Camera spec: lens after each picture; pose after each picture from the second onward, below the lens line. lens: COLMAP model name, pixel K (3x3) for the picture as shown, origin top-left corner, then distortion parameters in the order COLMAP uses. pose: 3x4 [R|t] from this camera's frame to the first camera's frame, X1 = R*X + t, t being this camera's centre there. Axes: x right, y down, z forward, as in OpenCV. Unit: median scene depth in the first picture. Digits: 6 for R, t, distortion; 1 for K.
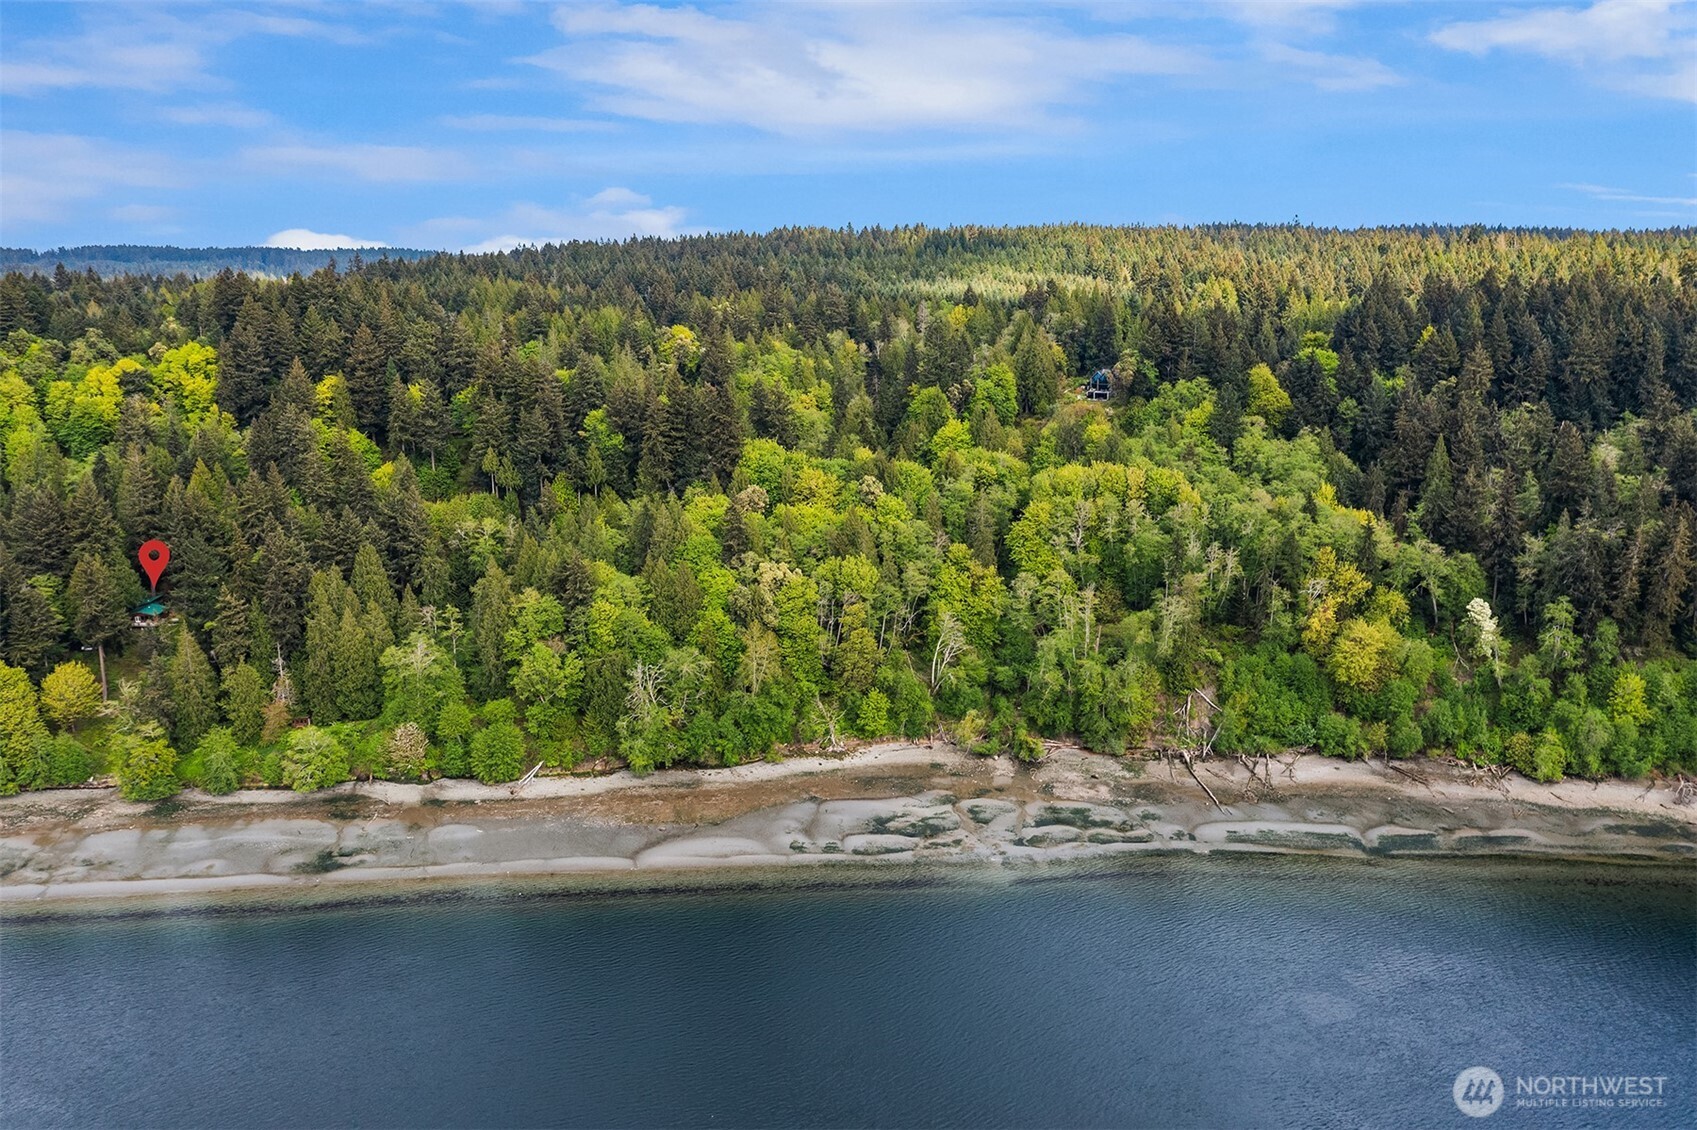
lens RADIAL K [[1350.5, 0, 843.2], [0, 1350.5, 569.9], [0, 0, 1]] dist [-0.014649, 0.007414]
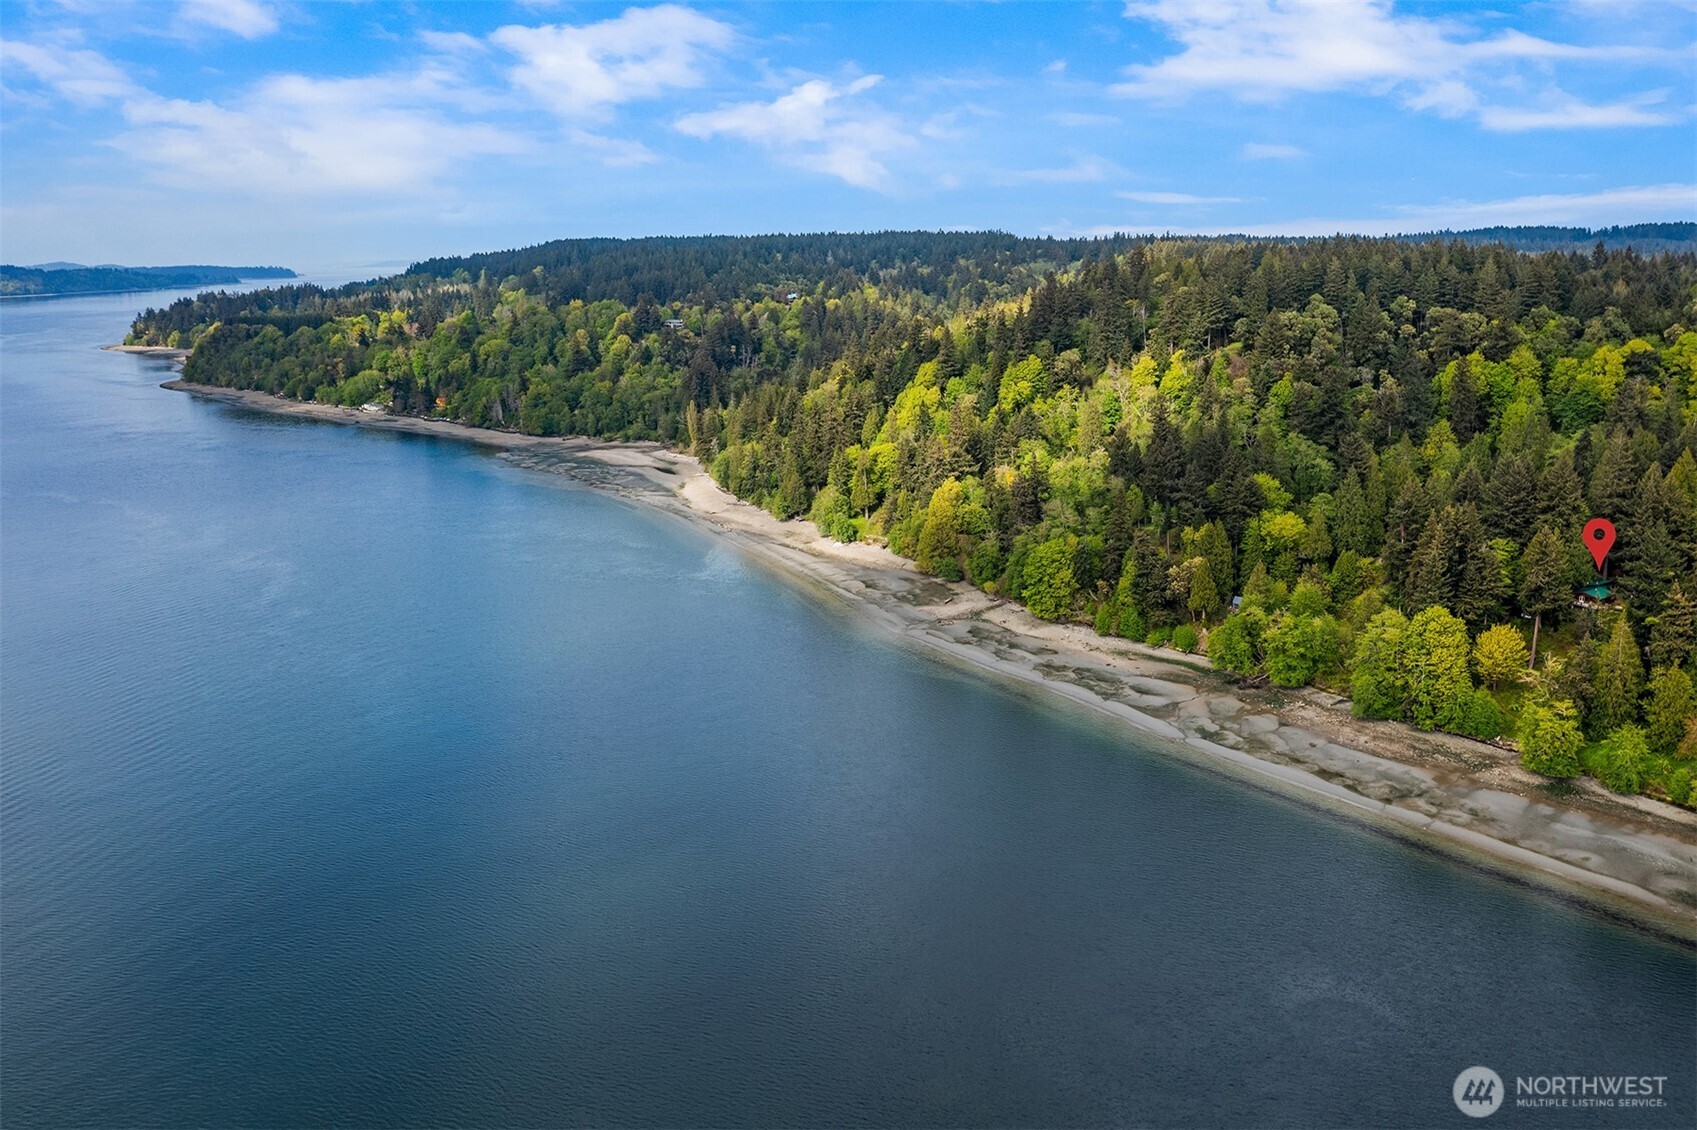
lens RADIAL K [[1350.5, 0, 843.2], [0, 1350.5, 569.9], [0, 0, 1]] dist [-0.014649, 0.007414]
pose [[0.519077, 0.191401, -0.833021, 0.021543], [-0.178526, 0.977387, 0.113327, 0.000186], [0.835875, 0.089891, 0.541509, -0.002666]]
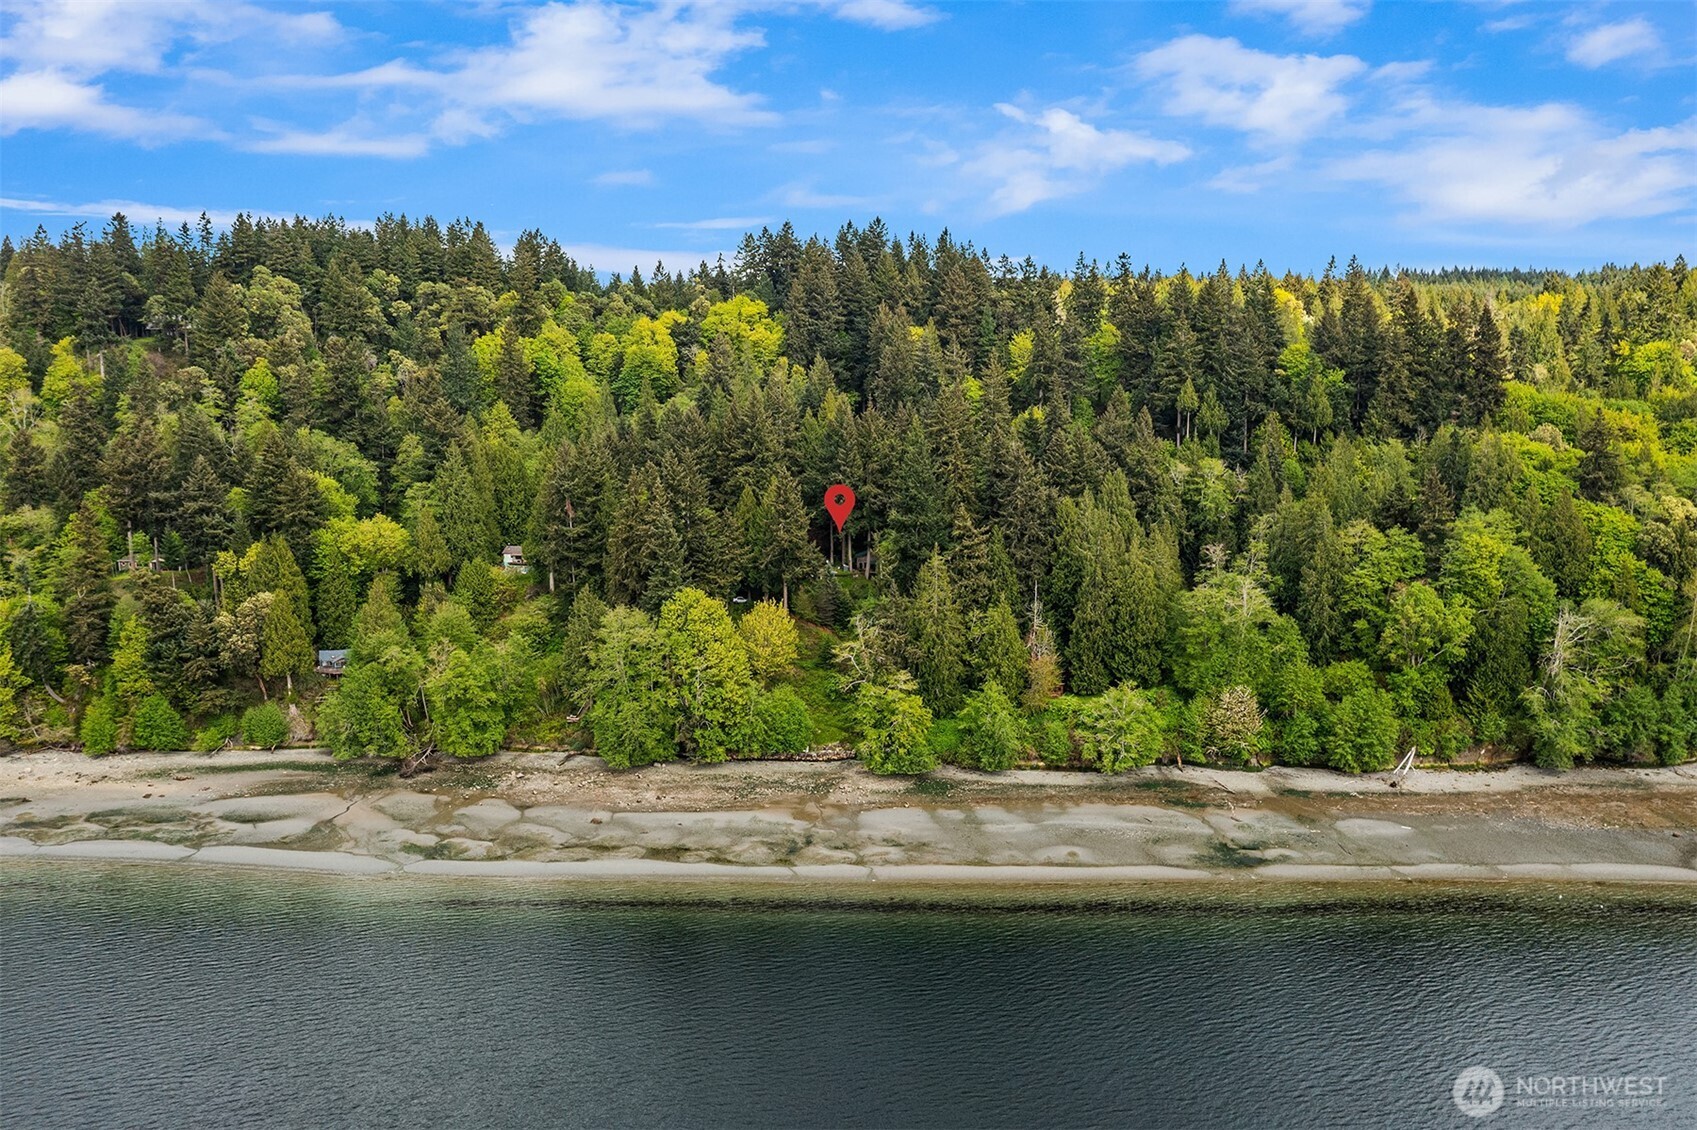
lens RADIAL K [[1350.5, 0, 843.2], [0, 1350.5, 569.9], [0, 0, 1]] dist [-0.014649, 0.007414]
pose [[0.992359, 0.016974, -0.122212, -0.430052], [-0.028585, 0.995172, -0.093889, 0.120825], [0.120028, 0.096665, 0.988053, 0.230814]]
